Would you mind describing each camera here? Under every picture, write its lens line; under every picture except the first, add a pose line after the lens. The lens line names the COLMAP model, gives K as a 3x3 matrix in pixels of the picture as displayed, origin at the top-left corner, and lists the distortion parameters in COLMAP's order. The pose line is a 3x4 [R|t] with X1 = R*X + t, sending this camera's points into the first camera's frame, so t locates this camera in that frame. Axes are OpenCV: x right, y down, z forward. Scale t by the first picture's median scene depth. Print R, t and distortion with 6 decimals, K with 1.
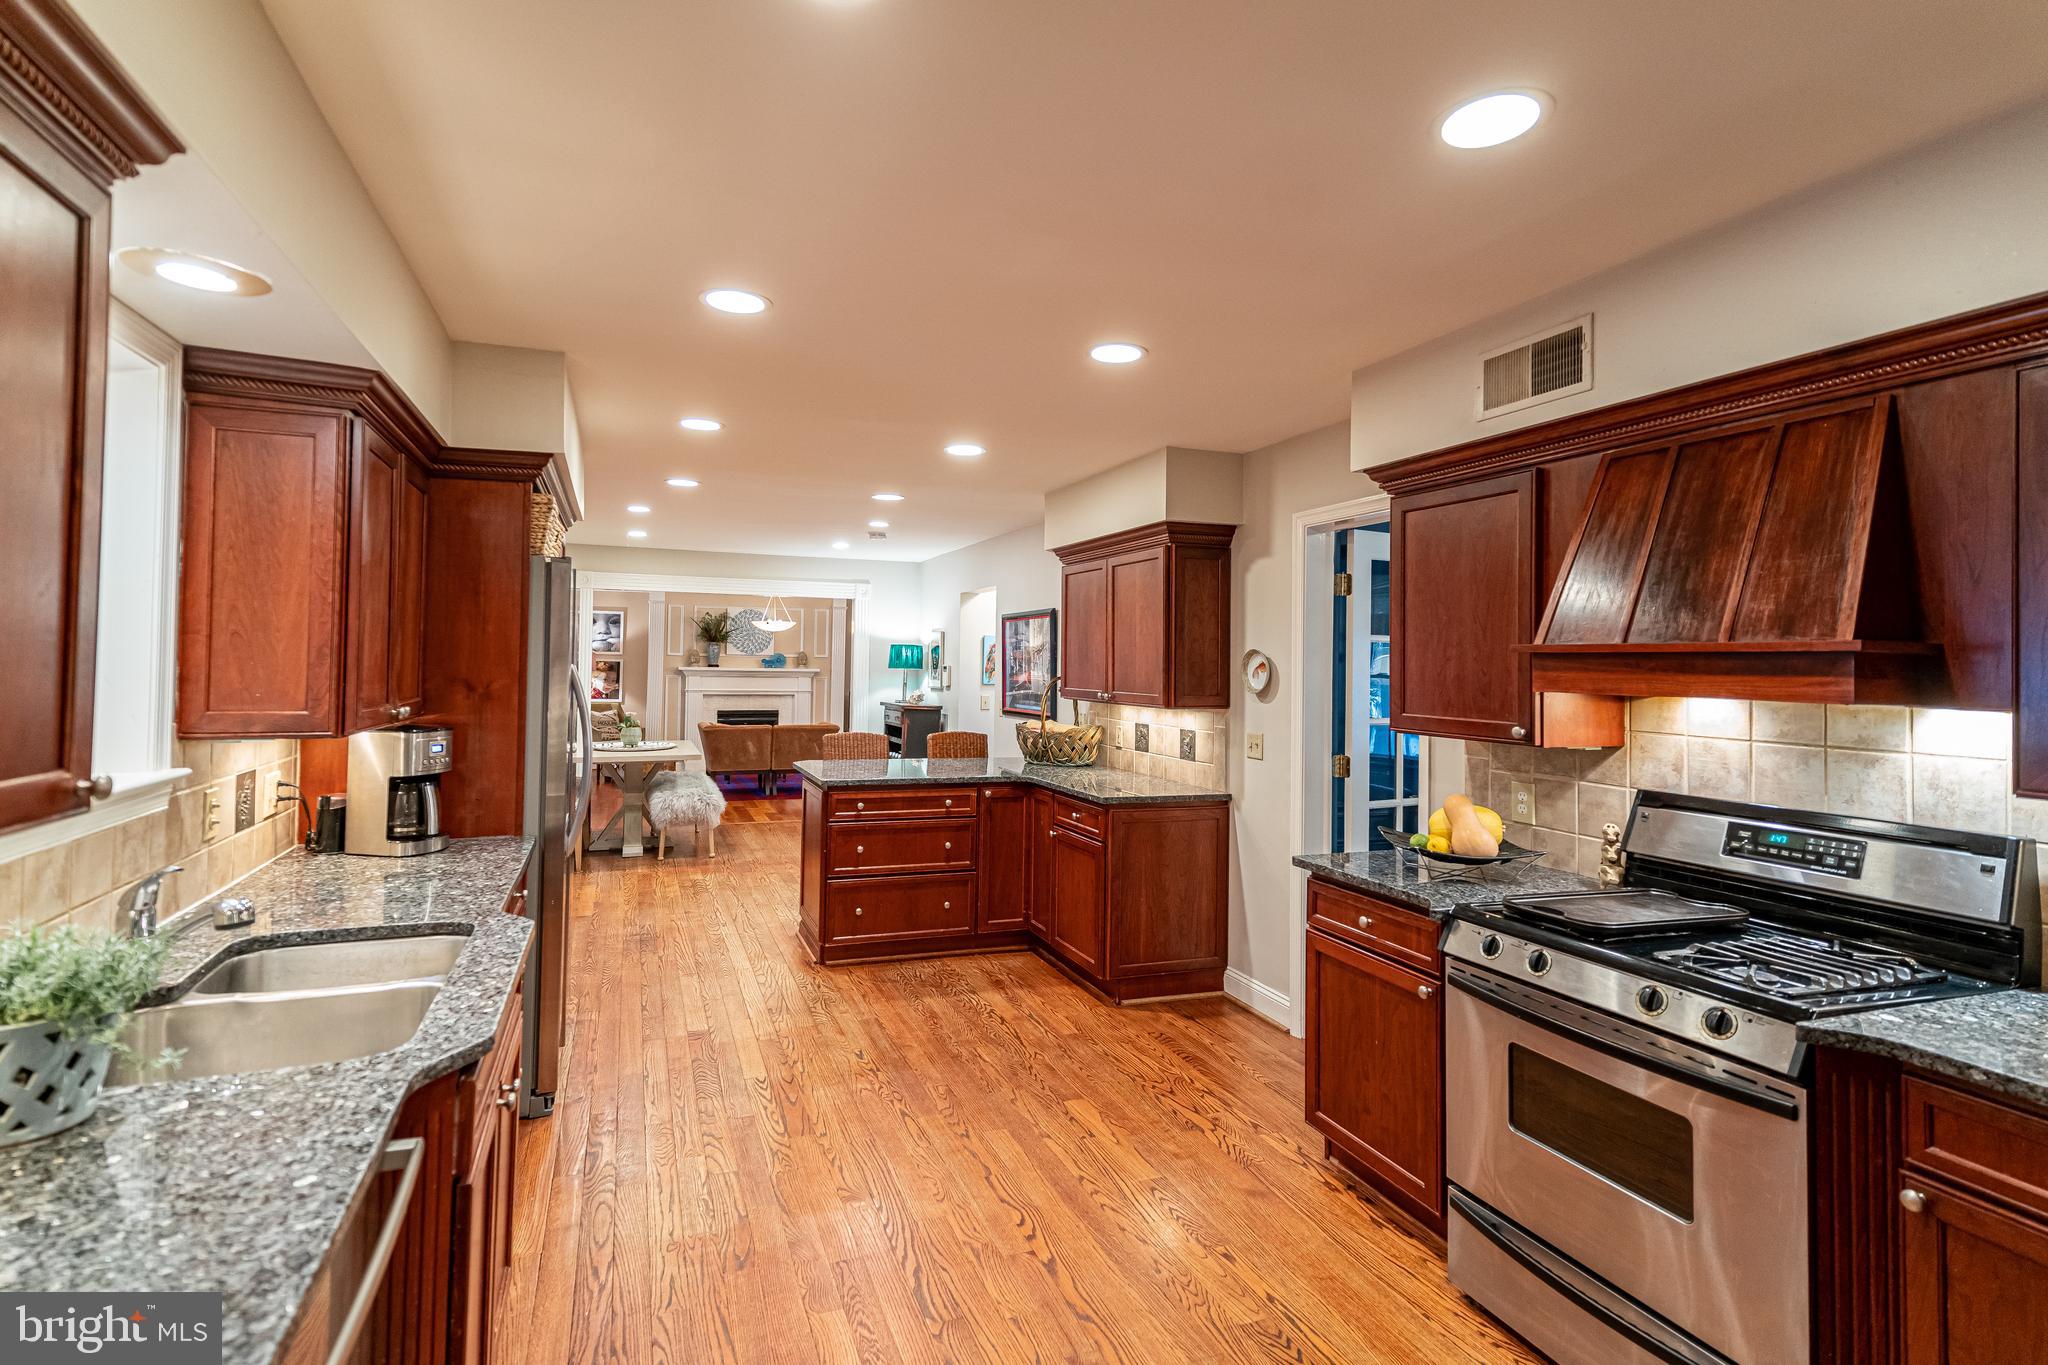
lens RADIAL K [[988.6, 0, 965.6], [0, 988.6, 646.5], [0, 0, 1]] dist [0.012152, -0.000895]
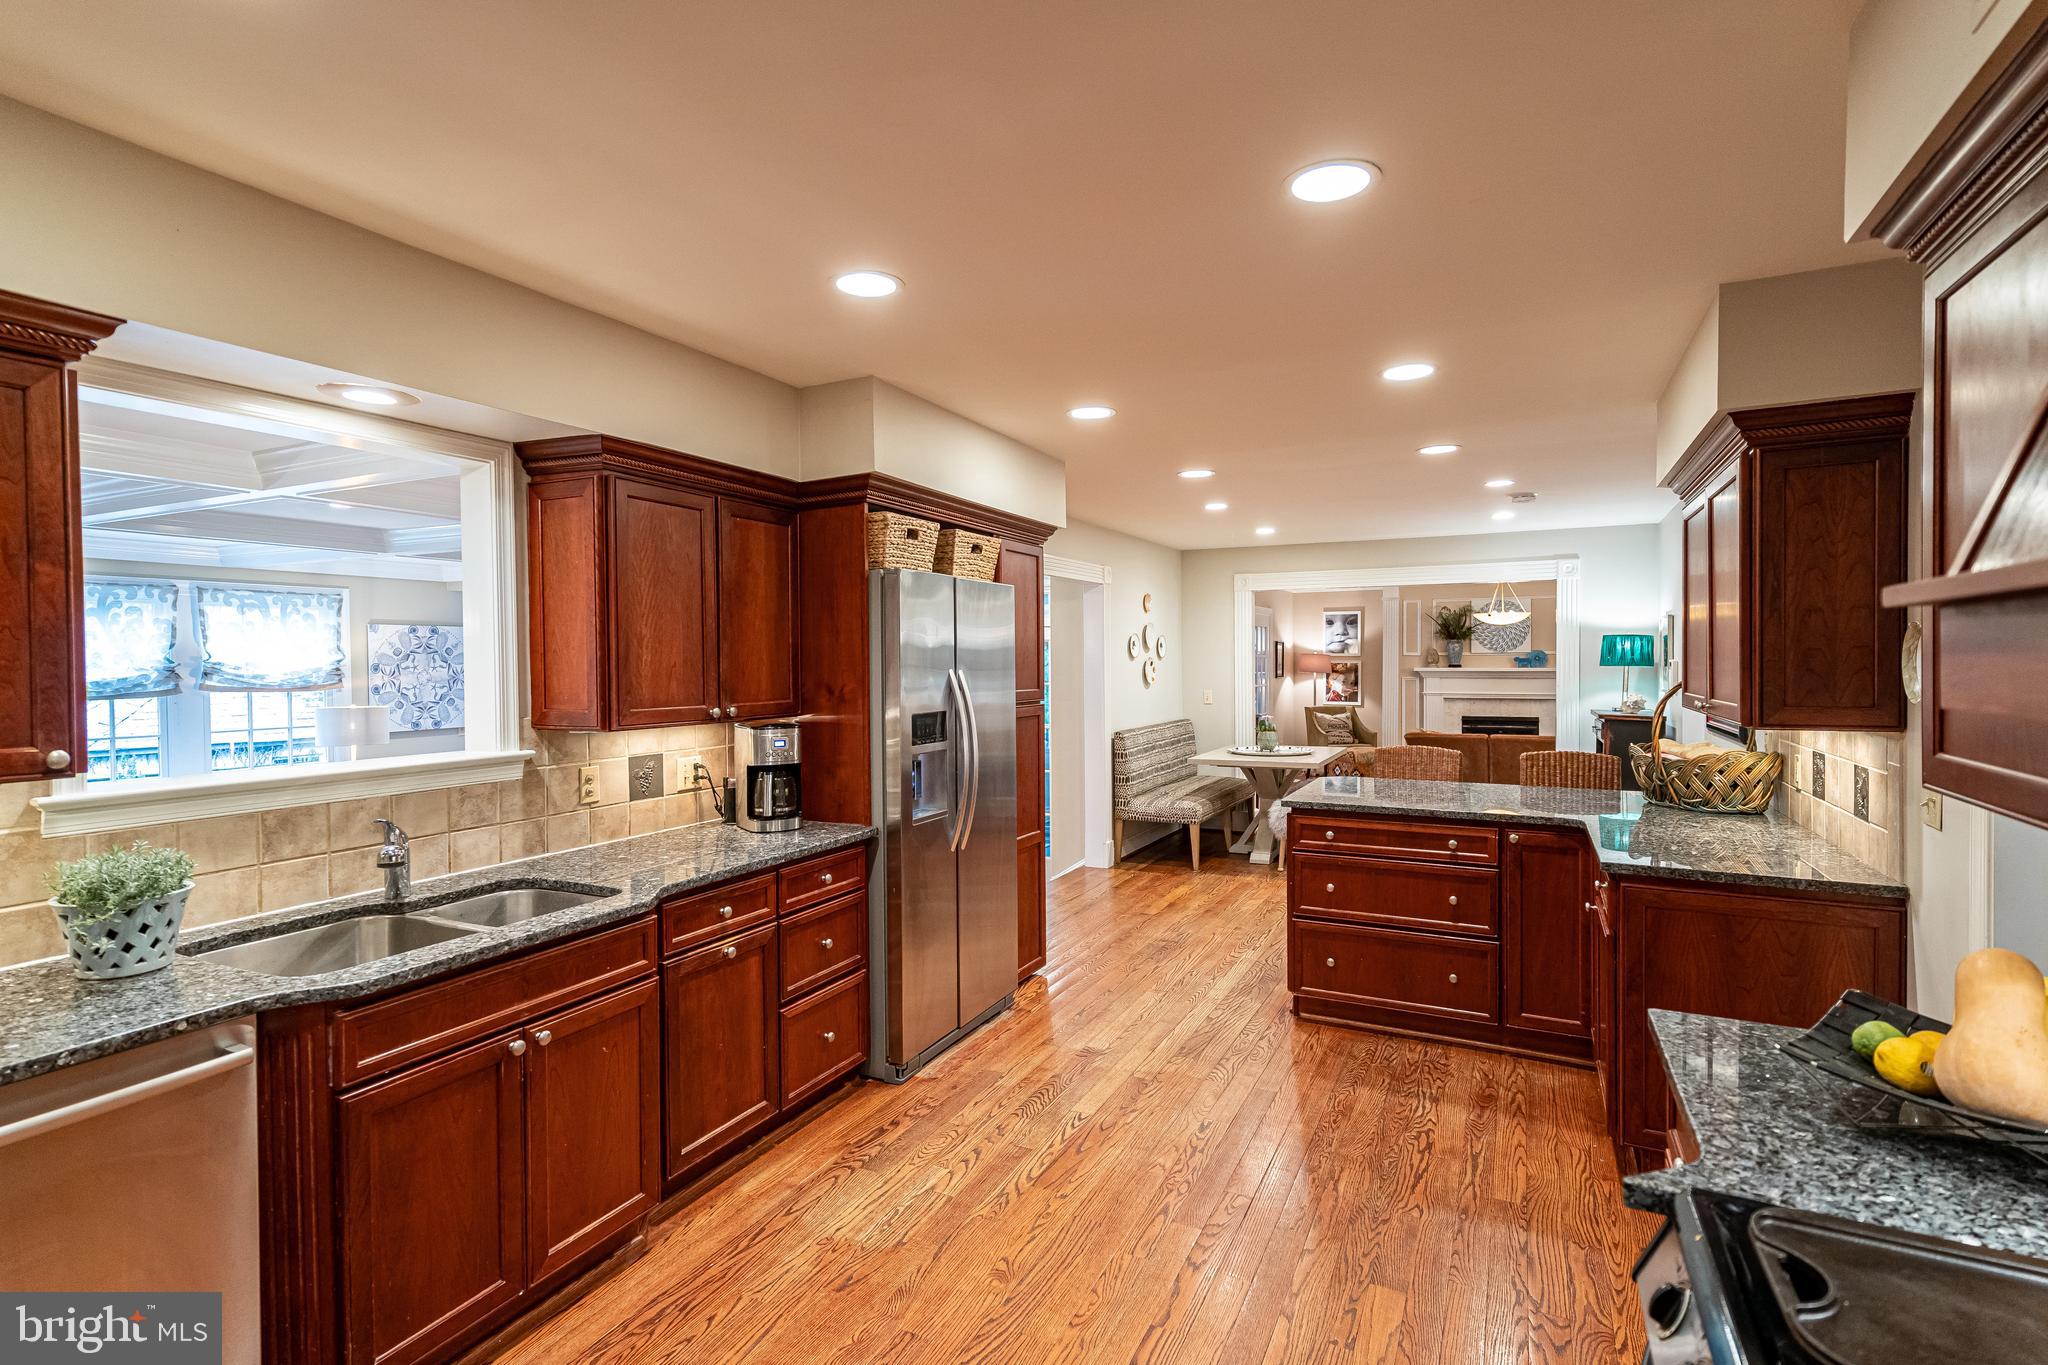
lens RADIAL K [[988.6, 0, 1014.3], [0, 988.6, 675.7], [0, 0, 1]] dist [0.012152, -0.000895]
pose [[0.685833, -0.008813, -0.727705, 0.303479], [0.028845, 0.999470, 0.015082, 0.008046], [0.727187, -0.031334, 0.685724, 0.239061]]
